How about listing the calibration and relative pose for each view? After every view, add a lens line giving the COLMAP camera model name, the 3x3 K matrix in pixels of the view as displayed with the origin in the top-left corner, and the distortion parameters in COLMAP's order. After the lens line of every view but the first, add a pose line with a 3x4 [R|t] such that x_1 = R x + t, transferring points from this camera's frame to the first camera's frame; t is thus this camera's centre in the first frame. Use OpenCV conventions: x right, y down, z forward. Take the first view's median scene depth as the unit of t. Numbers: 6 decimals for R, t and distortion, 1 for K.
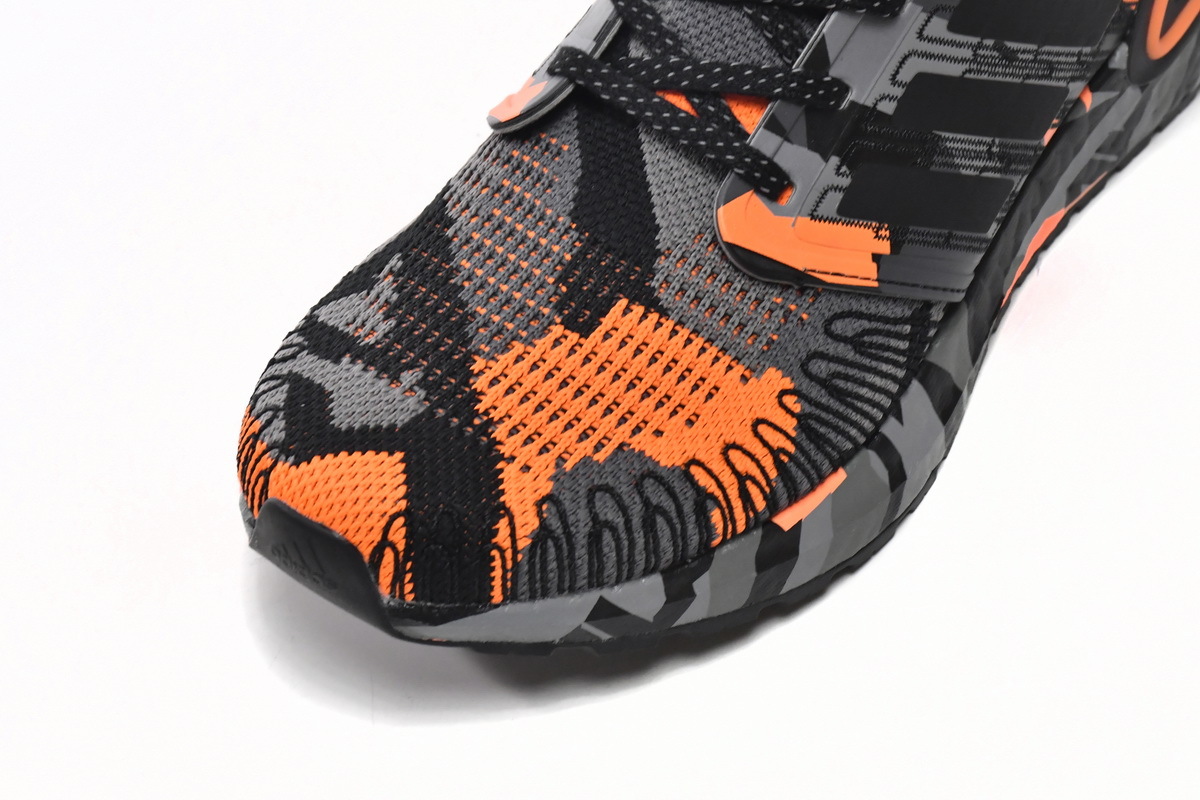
lens RADIAL K [[3264.4, 0, 600.0], [0, 3264.4, 400.0], [0, 0, 1]] dist [-0.142040, 0.304228]
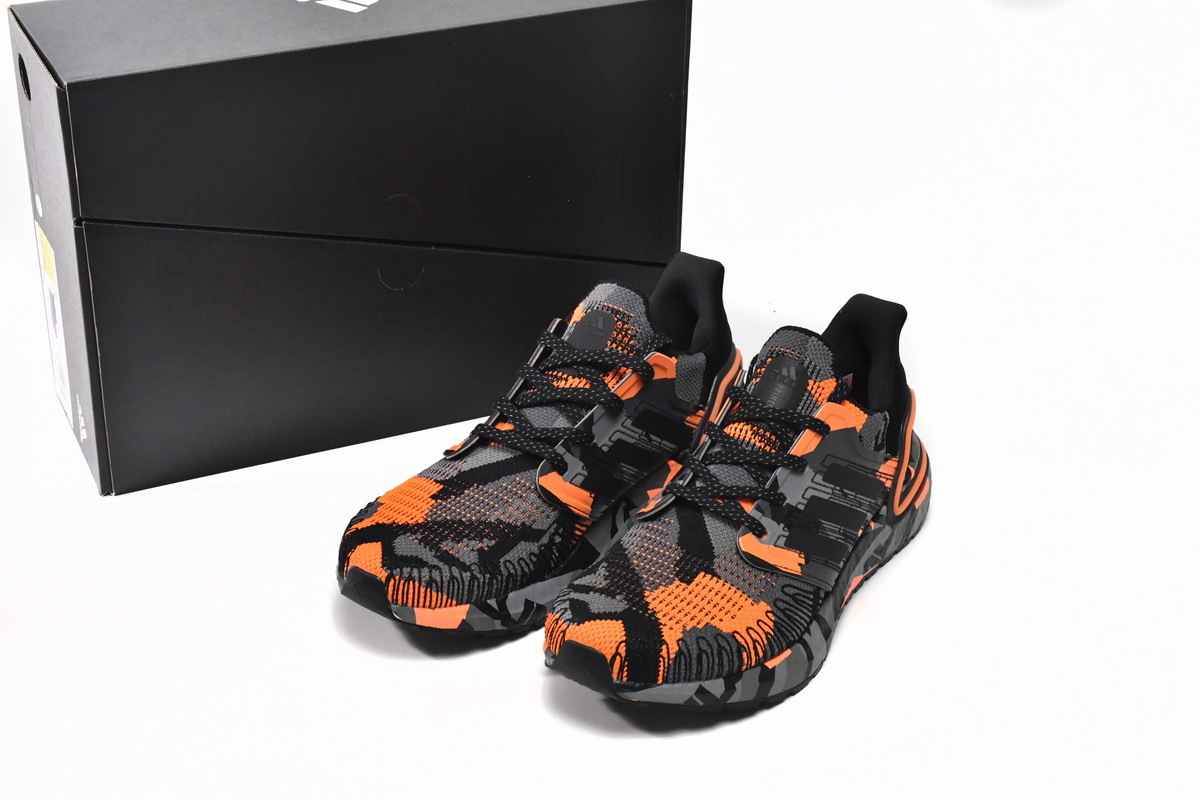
lens RADIAL K [[1878.9, 0, 600.0], [0, 1878.9, 400.0], [0, 0, 1]] dist [-0.031020, -0.015942]
pose [[0.996506, 0.022576, 0.080413, -0.183709], [0.004965, 0.945062, -0.326853, 0.303970], [-0.083375, 0.326110, 0.941648, -0.363533]]
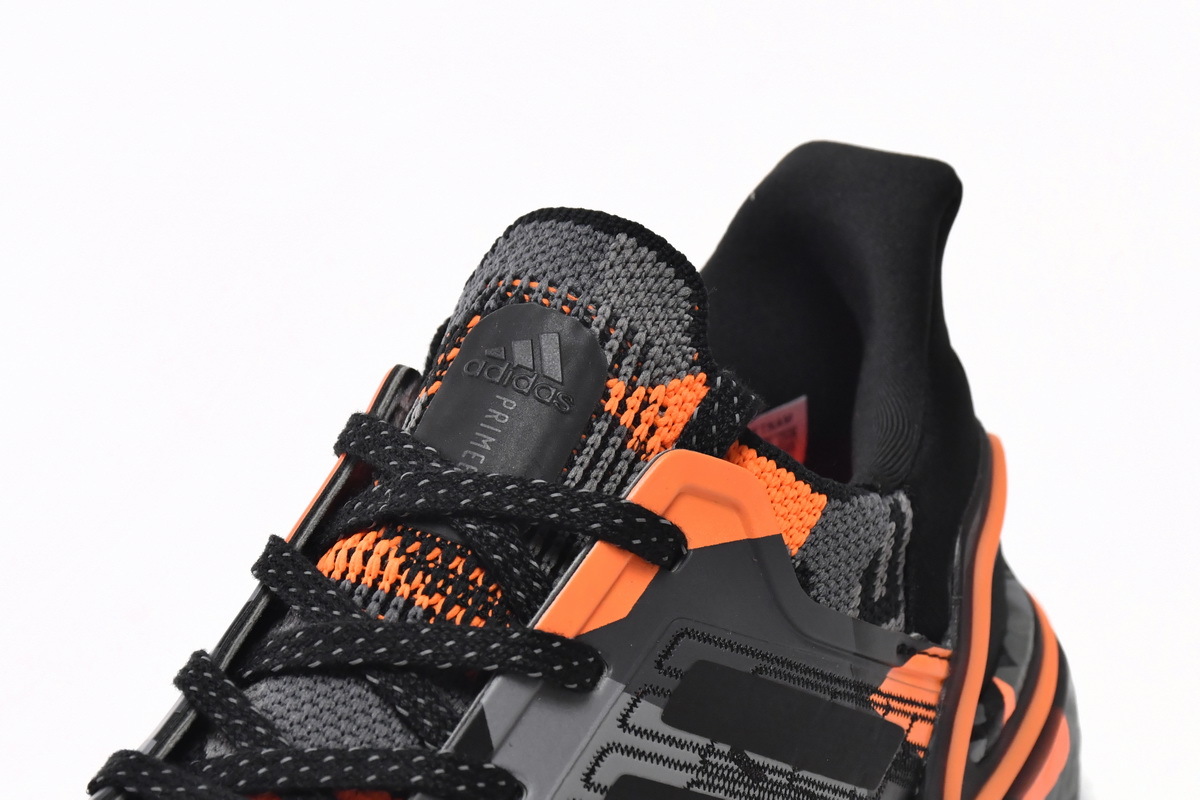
lens RADIAL K [[3264.4, 0, 600.0], [0, 3264.4, 400.0], [0, 0, 1]] dist [-0.142040, 0.304228]
pose [[0.996827, -0.014655, 0.078237, 0.040524], [0.045750, 0.909811, -0.412494, 0.116124], [-0.065135, 0.414765, 0.907594, 0.343459]]
